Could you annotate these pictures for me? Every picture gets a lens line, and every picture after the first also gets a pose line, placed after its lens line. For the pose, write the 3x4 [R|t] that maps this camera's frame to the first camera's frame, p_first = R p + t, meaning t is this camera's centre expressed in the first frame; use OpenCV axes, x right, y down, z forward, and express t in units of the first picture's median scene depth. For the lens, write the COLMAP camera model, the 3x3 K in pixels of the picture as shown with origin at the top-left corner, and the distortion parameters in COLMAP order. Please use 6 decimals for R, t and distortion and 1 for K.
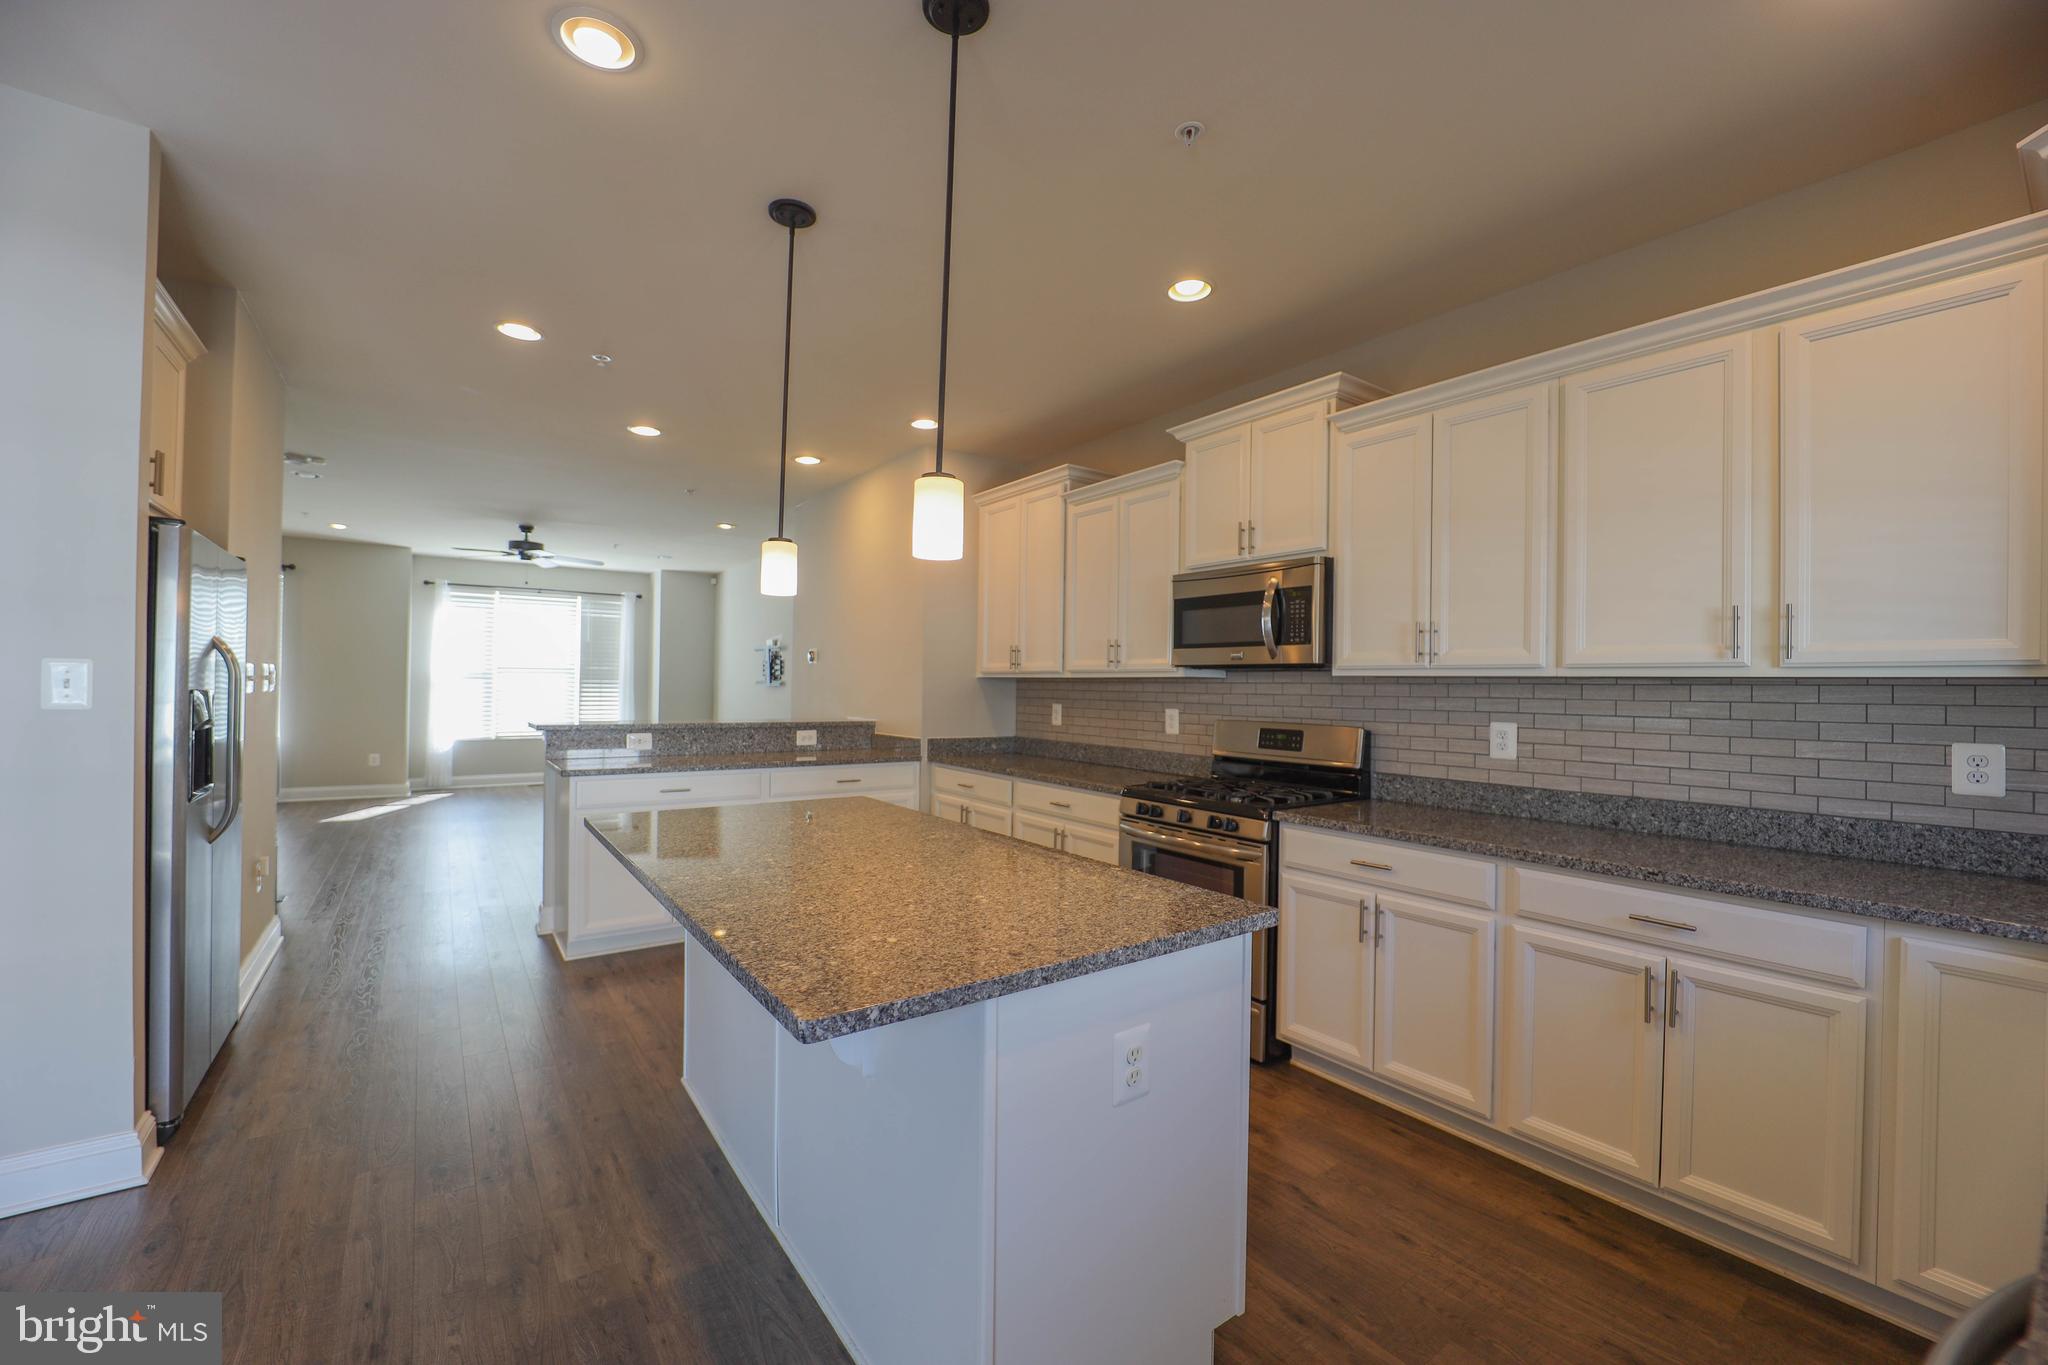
lens RADIAL K [[821.3, 0, 1024.0], [0, 821.3, 682.5], [0, 0, 1]] dist [-0.022370, -0.000098]
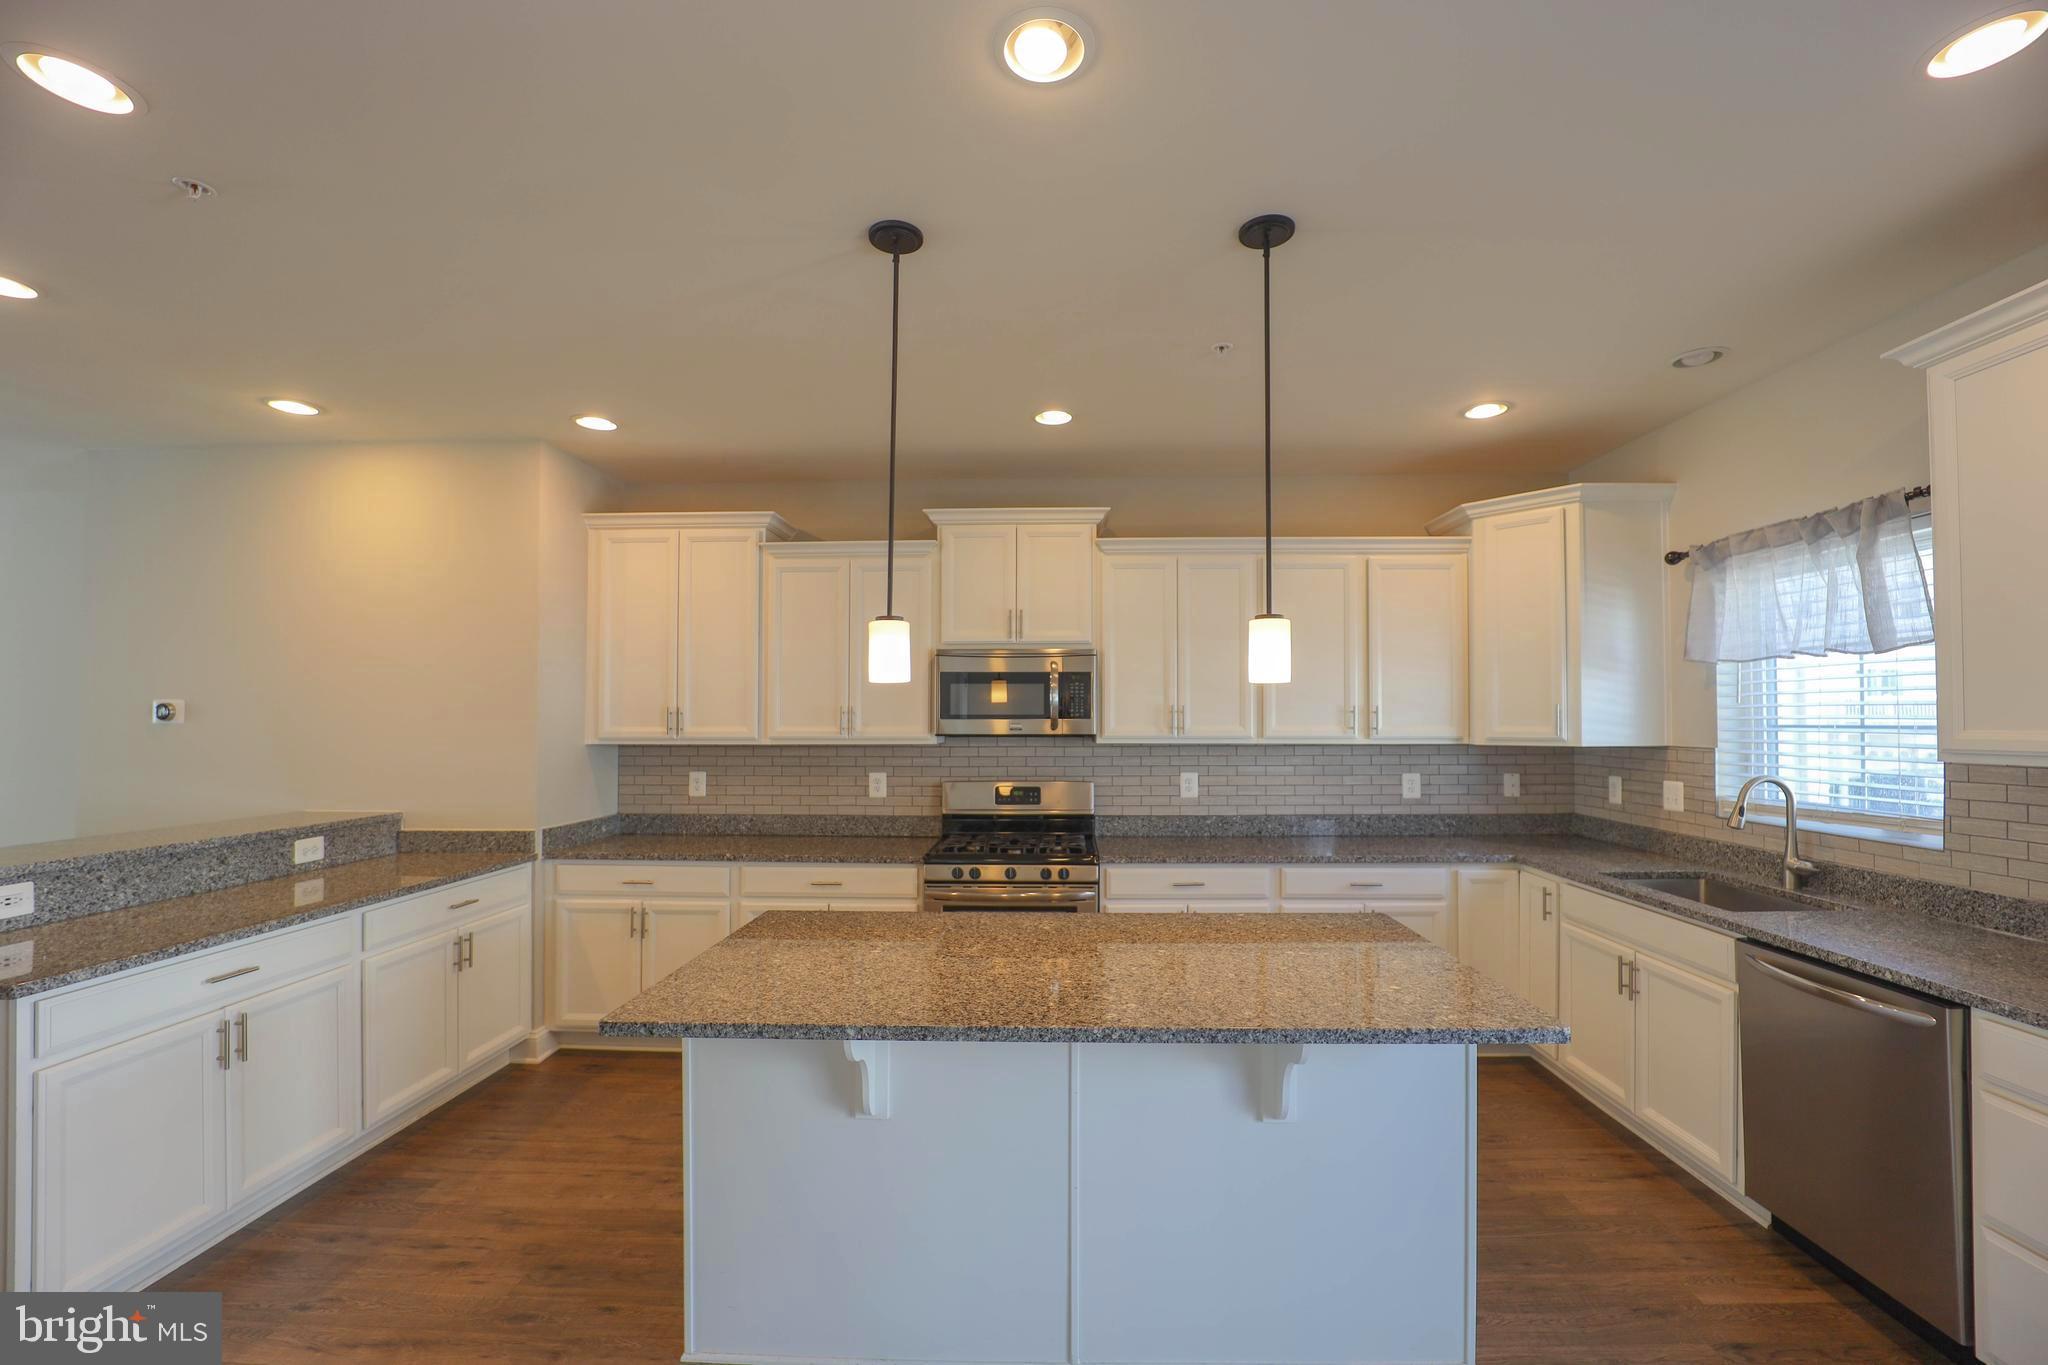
lens RADIAL K [[837.7, 0, 1025.7], [0, 837.7, 708.1], [0, 0, 1]] dist [-0.021166, -0.000274]
pose [[0.613671, -0.005687, 0.789541, -0.718354], [0.007196, 0.999973, 0.001610, -0.065996], [-0.789529, 0.004694, 0.613695, 0.287786]]
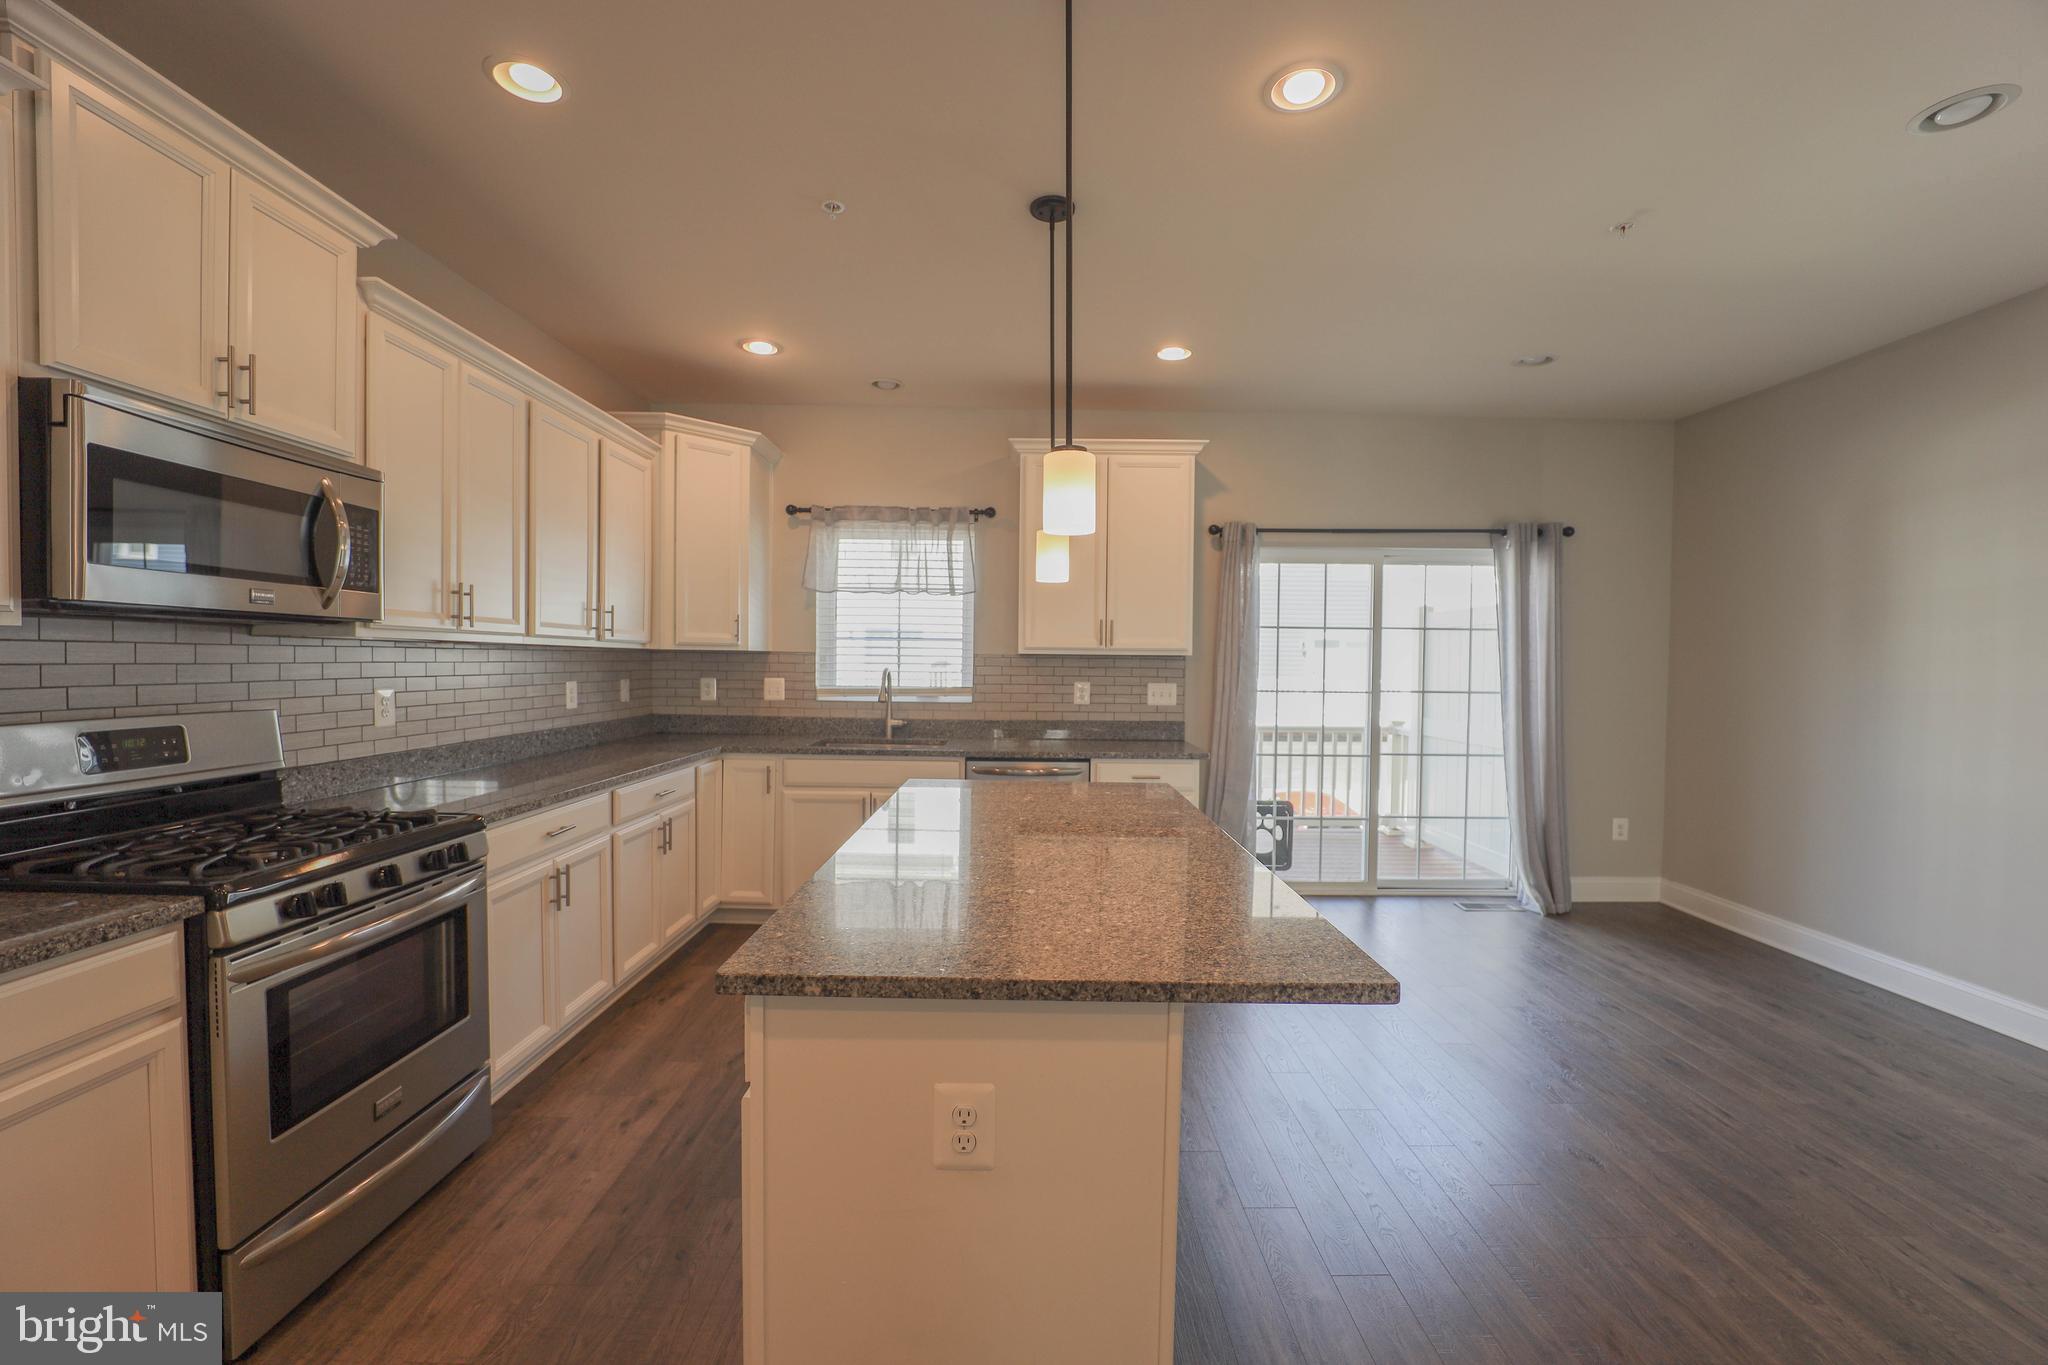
lens RADIAL K [[835.5, 0, 1029.2], [0, 835.5, 684.4], [0, 0, 1]] dist [-0.018746, -0.000170]
pose [[-0.813695, -0.042650, 0.579725, -0.532536], [-0.029962, 0.999056, 0.031445, -0.007090], [-0.580519, 0.008216, -0.814205, 1.248796]]
